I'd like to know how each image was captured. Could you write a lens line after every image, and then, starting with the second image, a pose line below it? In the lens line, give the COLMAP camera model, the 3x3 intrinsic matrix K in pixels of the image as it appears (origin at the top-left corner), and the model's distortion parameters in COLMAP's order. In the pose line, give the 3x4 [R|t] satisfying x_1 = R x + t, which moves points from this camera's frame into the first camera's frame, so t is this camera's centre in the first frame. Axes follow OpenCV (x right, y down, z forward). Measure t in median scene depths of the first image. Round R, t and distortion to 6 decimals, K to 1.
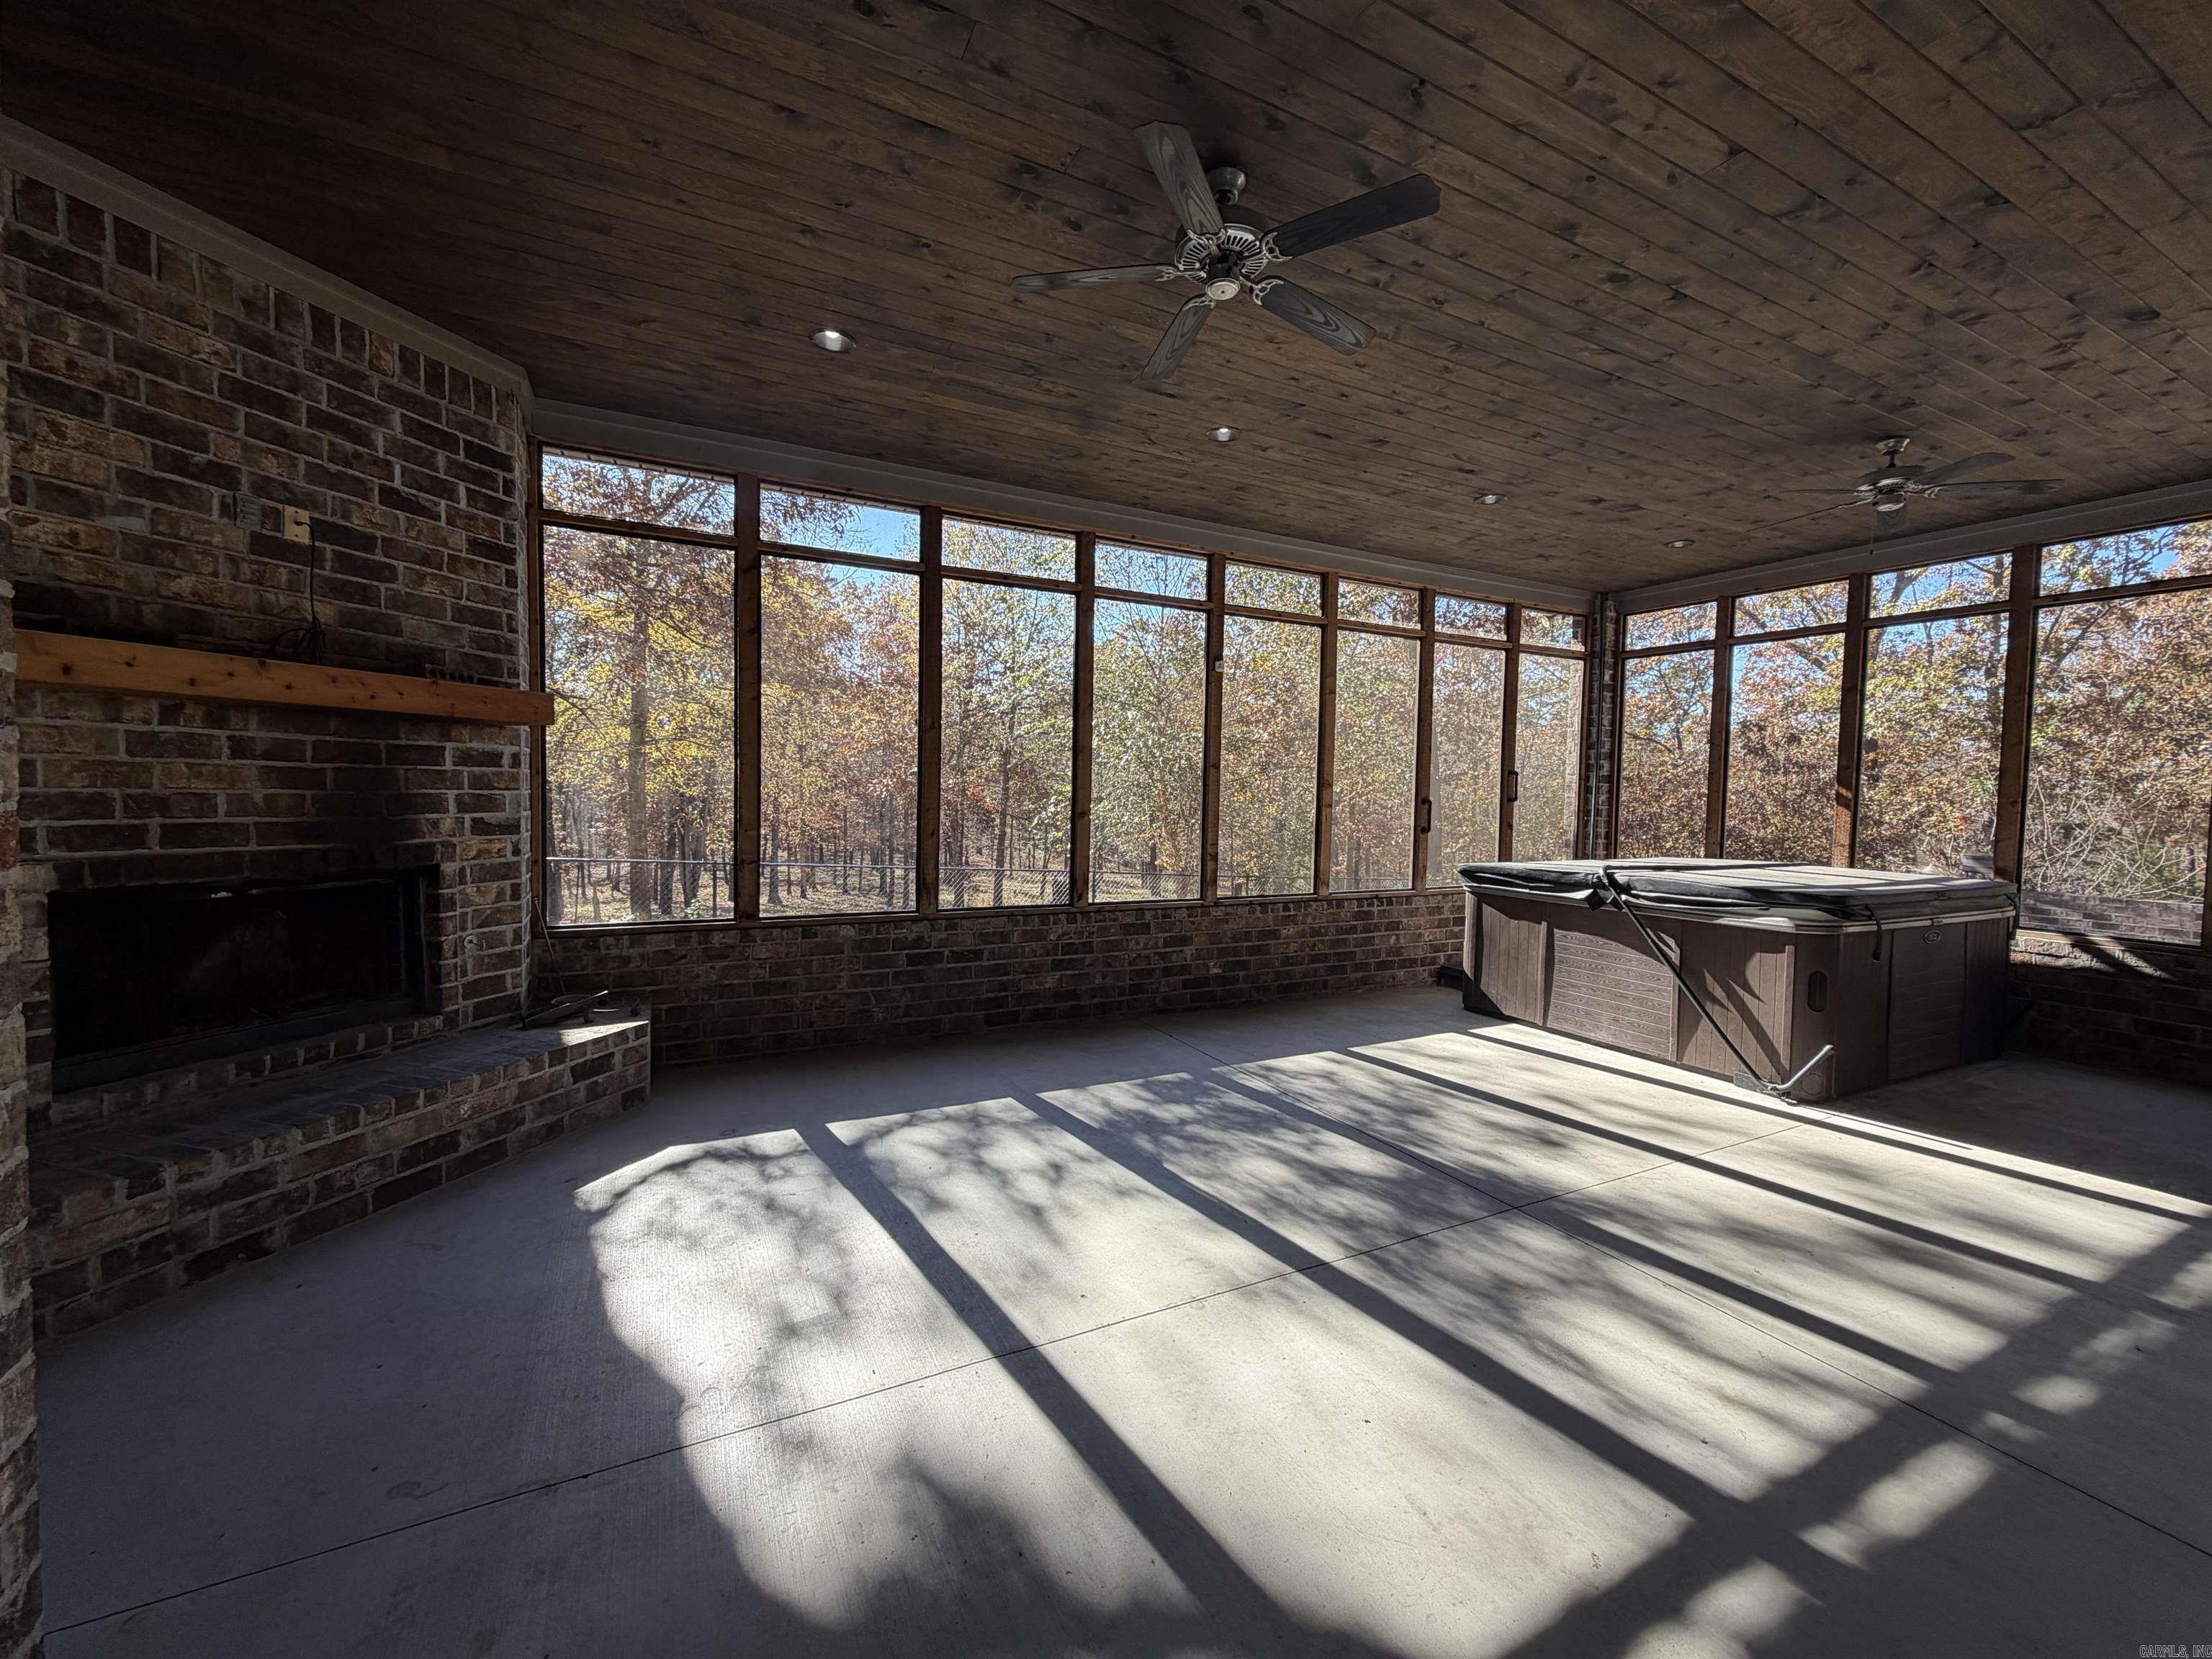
lens RADIAL K [[877.4, 0, 1112.5], [0, 877.4, 825.0], [0, 0, 1]] dist [0.001571, -0.000241]
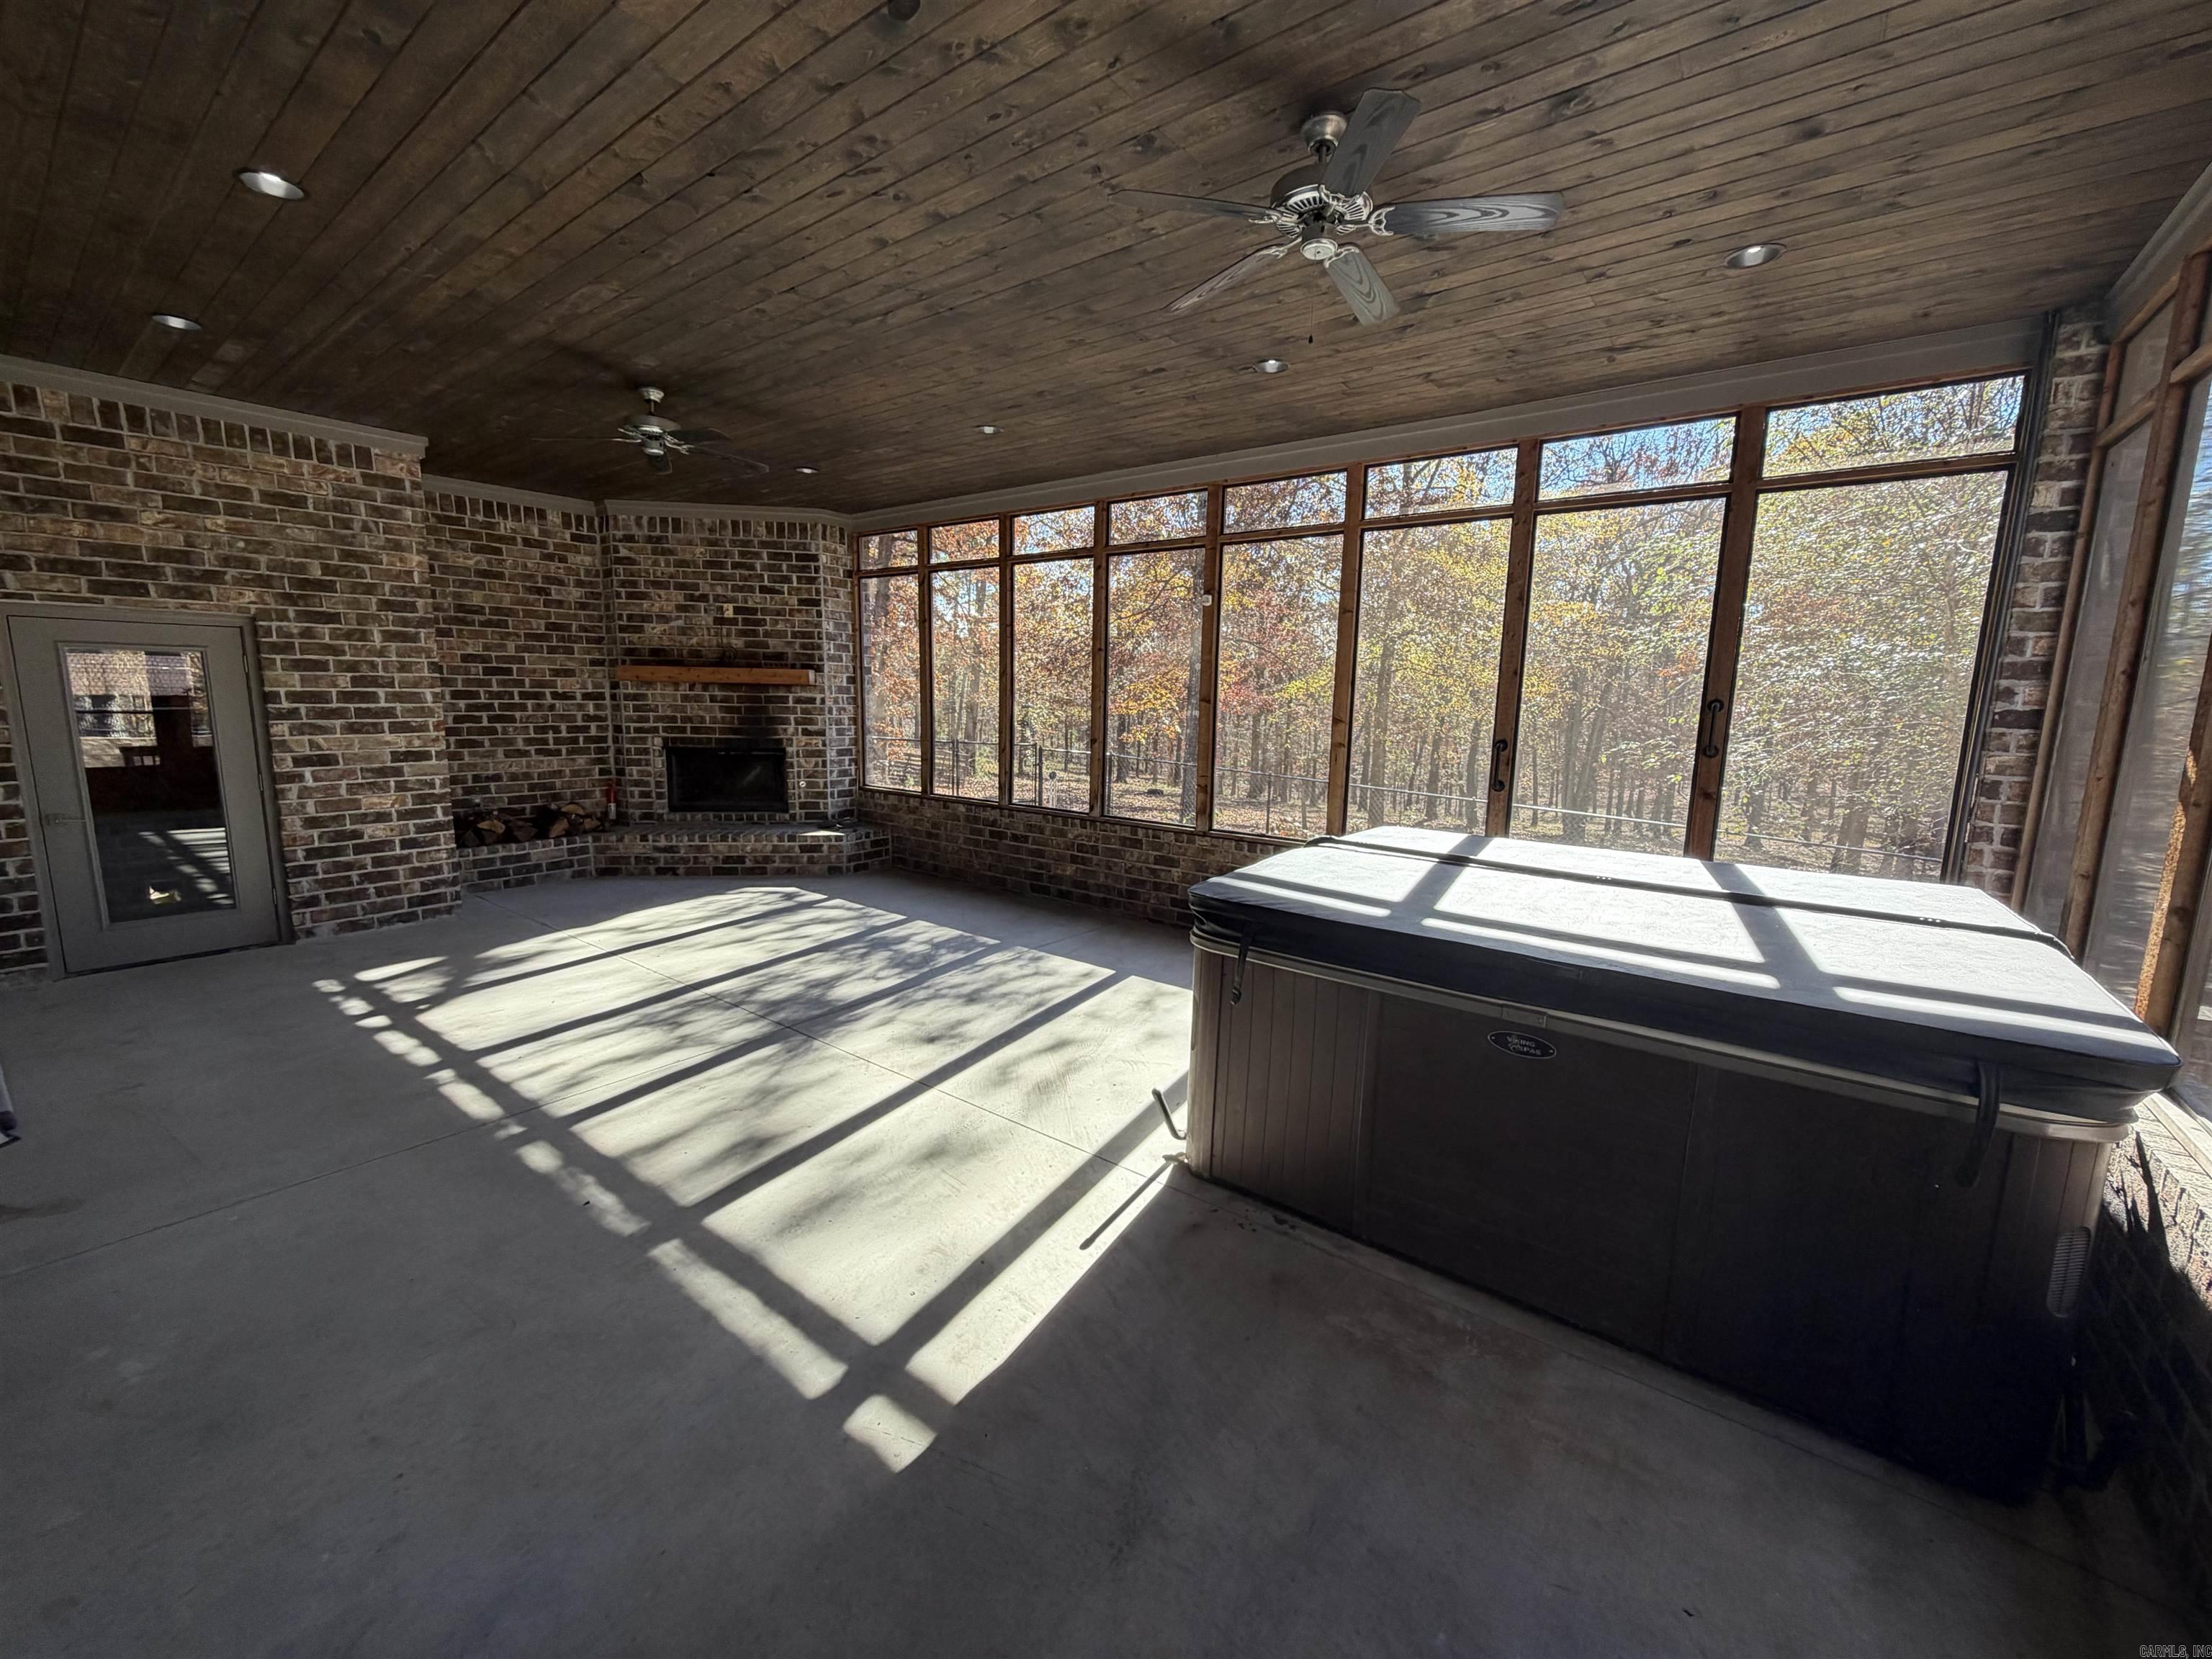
lens RADIAL K [[877.4, 0, 1112.1], [0, 877.4, 826.0], [0, 0, 1]] dist [0.001571, -0.000241]
pose [[0.441191, 0.125220, -0.888634, 1.633876], [-0.046263, 0.992074, 0.116827, -0.058286], [0.896220, -0.010432, 0.443488, 0.733338]]
